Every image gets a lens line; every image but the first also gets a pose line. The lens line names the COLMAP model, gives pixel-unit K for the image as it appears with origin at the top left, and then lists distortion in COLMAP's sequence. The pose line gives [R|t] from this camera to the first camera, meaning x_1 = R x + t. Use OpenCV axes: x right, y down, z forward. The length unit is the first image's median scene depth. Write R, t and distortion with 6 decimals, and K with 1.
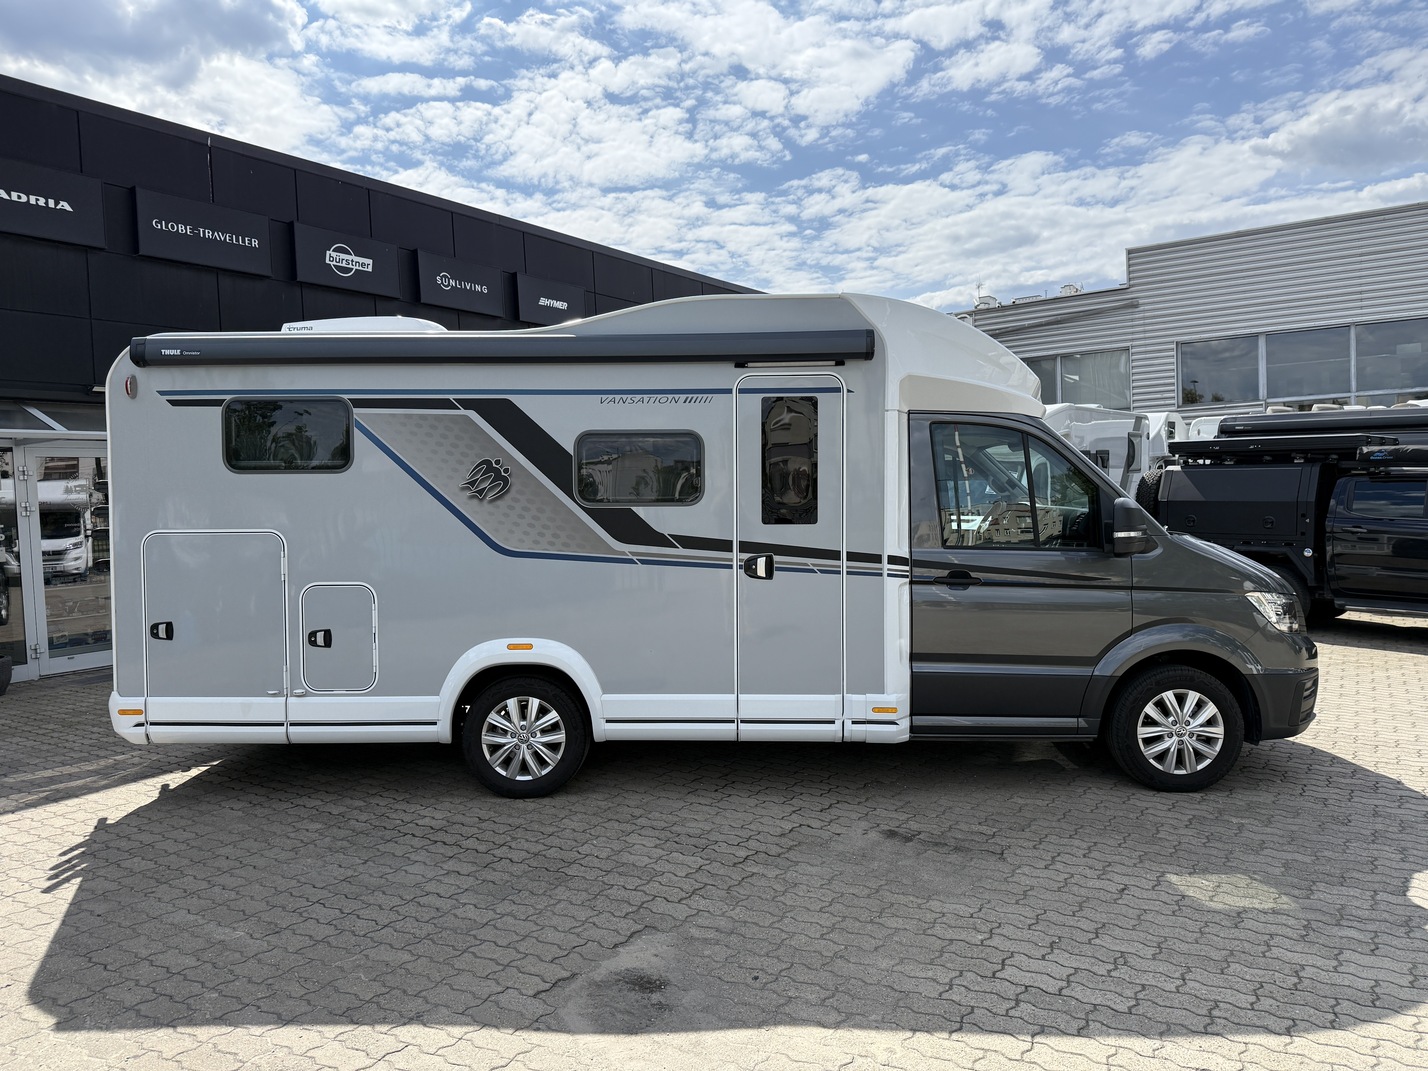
lens RADIAL K [[1007.0, 0, 720.1], [0, 1007.0, 519.4], [0, 0, 1]] dist [0.072614, -0.120084]
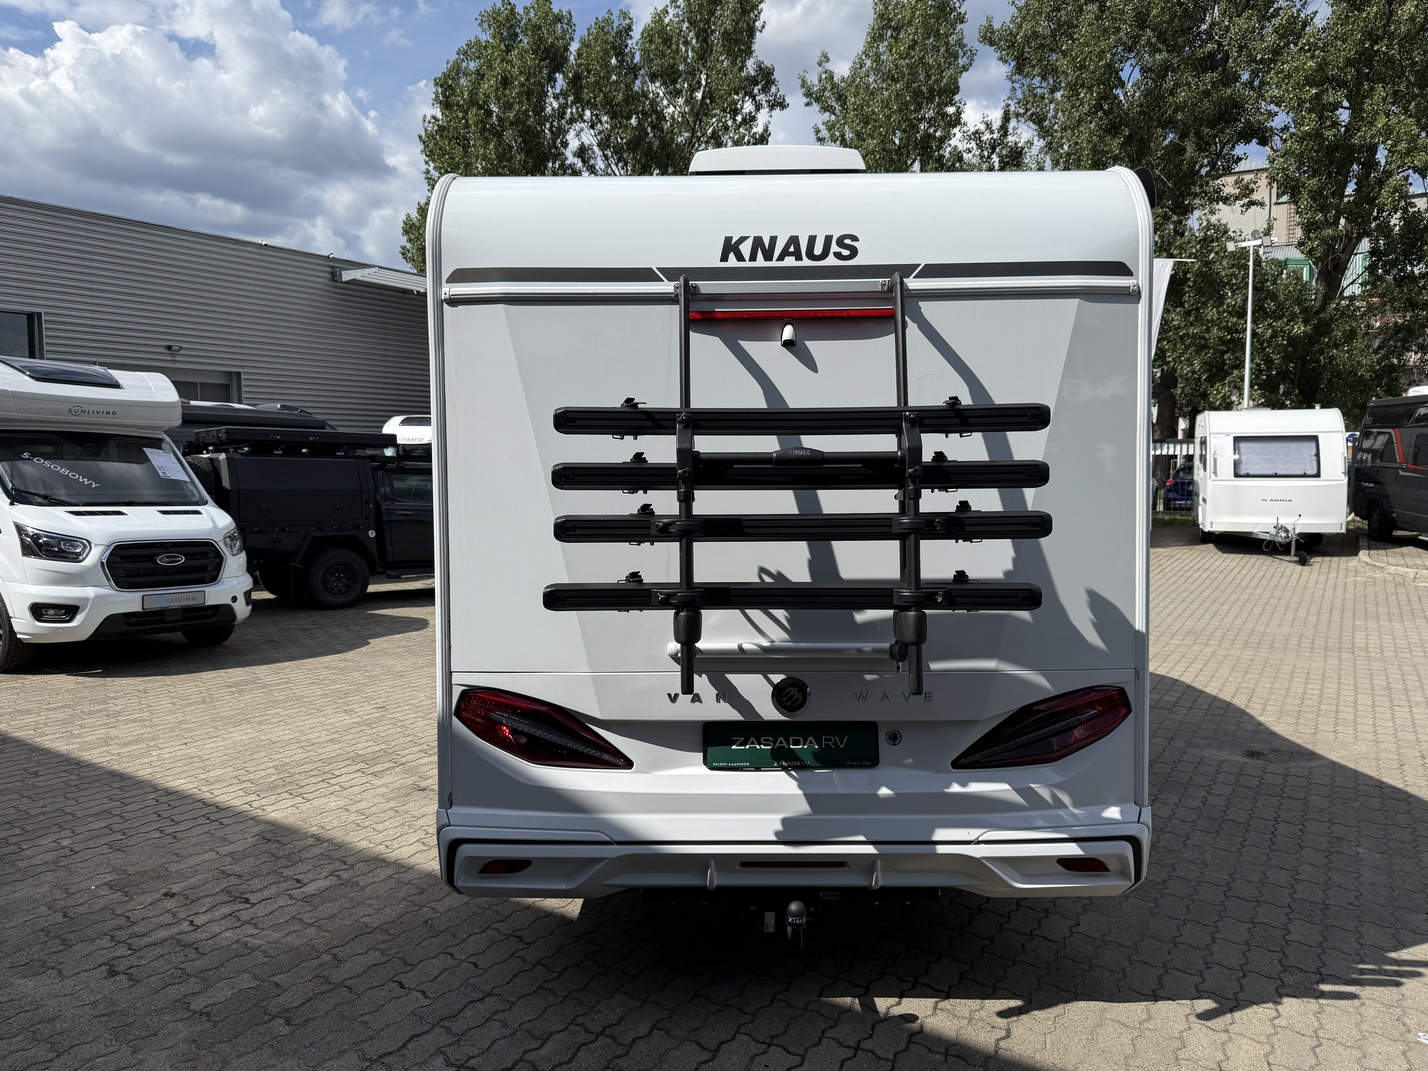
lens RADIAL K [[1015.0, 0, 715.1], [0, 1015.0, 525.3], [0, 0, 1]] dist [0.034250, -0.052646]
pose [[-0.004102, -0.030483, 0.999527, -1.149994], [0.027215, 0.999162, 0.030584, -0.004394], [-0.999621, 0.027328, -0.003269, 1.245695]]
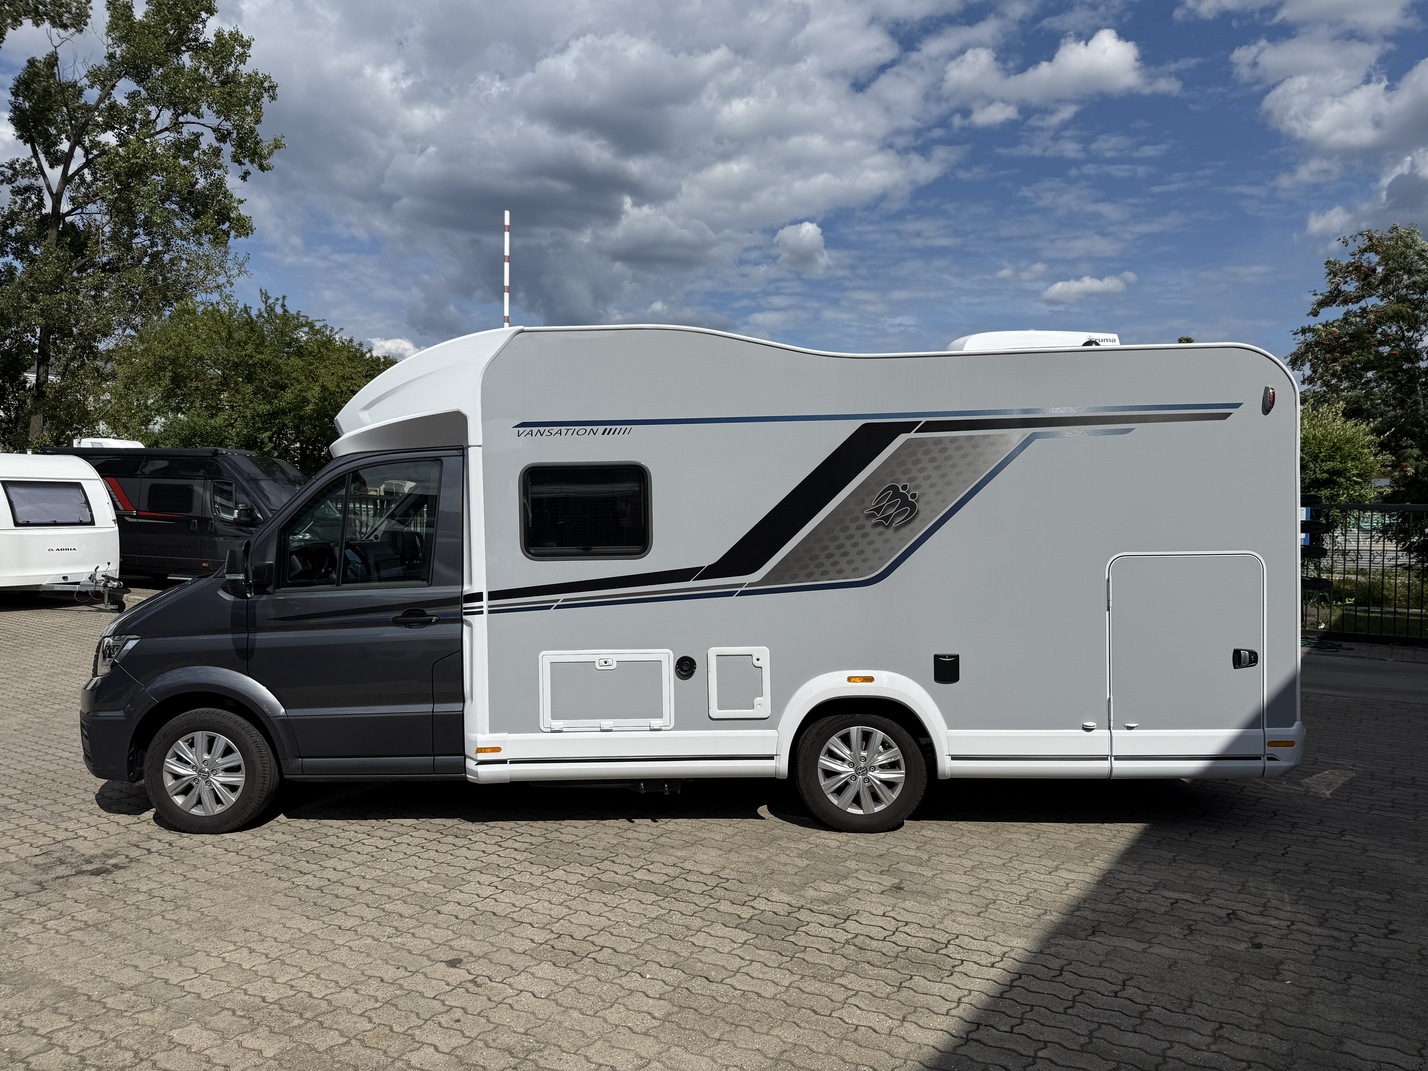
lens RADIAL K [[1003.0, 0, 717.7], [0, 1003.0, 540.2], [0, 0, 1]] dist [0.057359, -0.090760]
pose [[-0.999383, 0.023585, 0.026011, -0.077238], [0.024944, 0.998270, 0.053251, -0.071964], [-0.024711, 0.053867, -0.998242, 2.352786]]
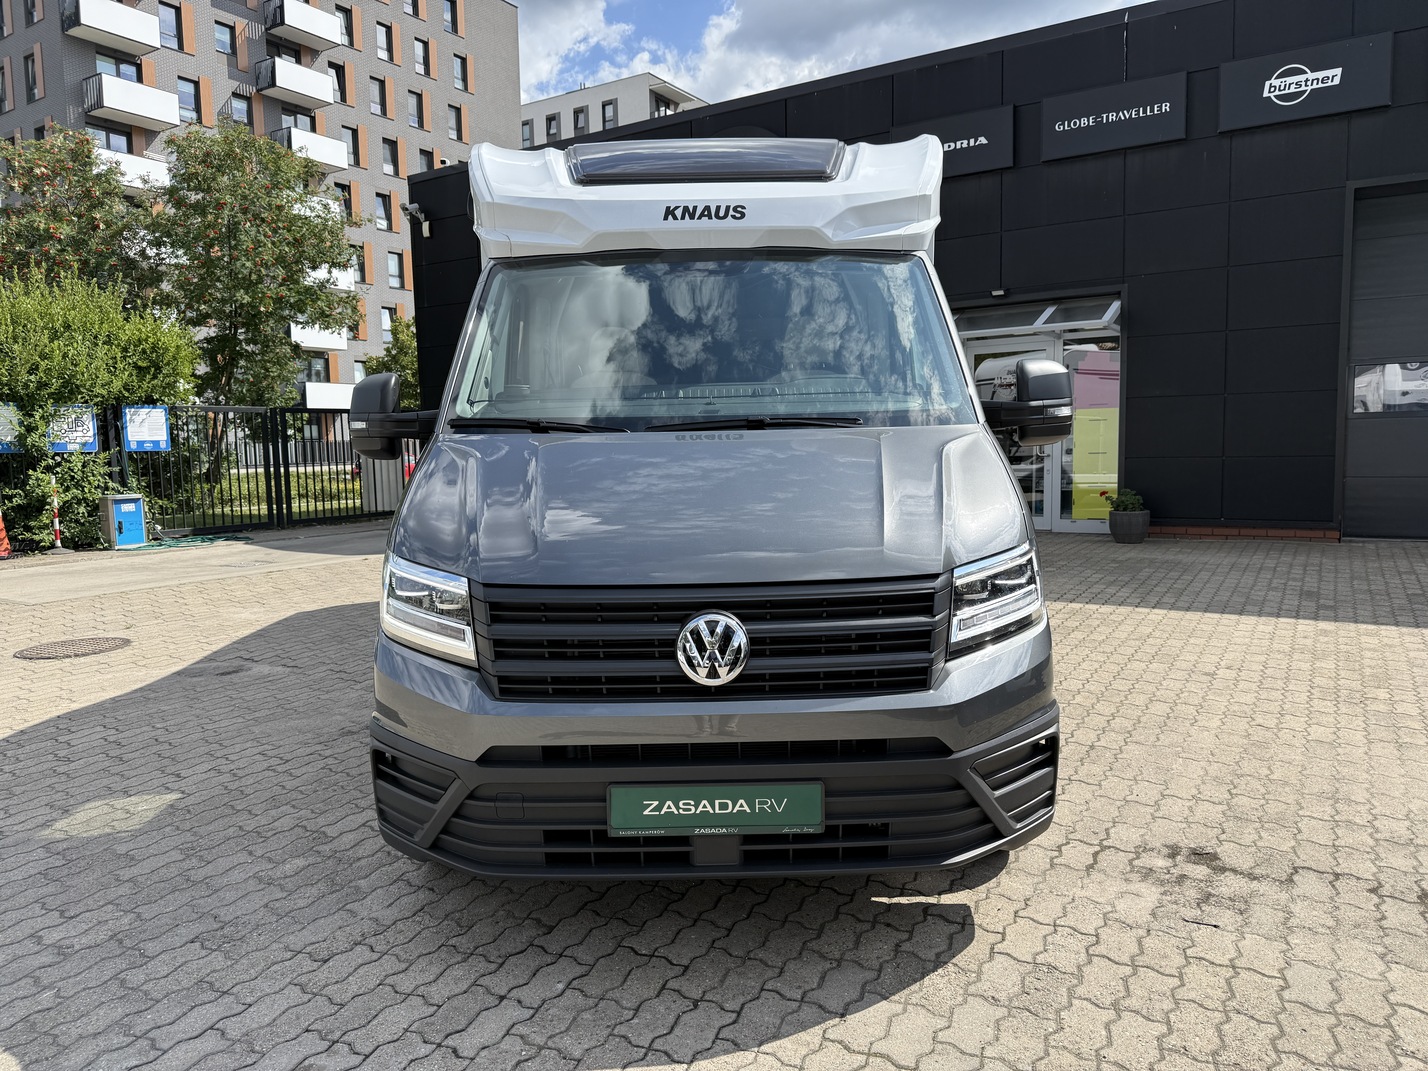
lens RADIAL K [[1010.9, 0, 714.0], [0, 1010.9, 535.5], [0, 0, 1]] dist [0.020350, -0.032114]
pose [[0.017878, 0.131417, -0.991166, 1.067622], [-0.002668, 0.991327, 0.131391, -0.004416], [0.999837, 0.000295, 0.018074, 1.178935]]
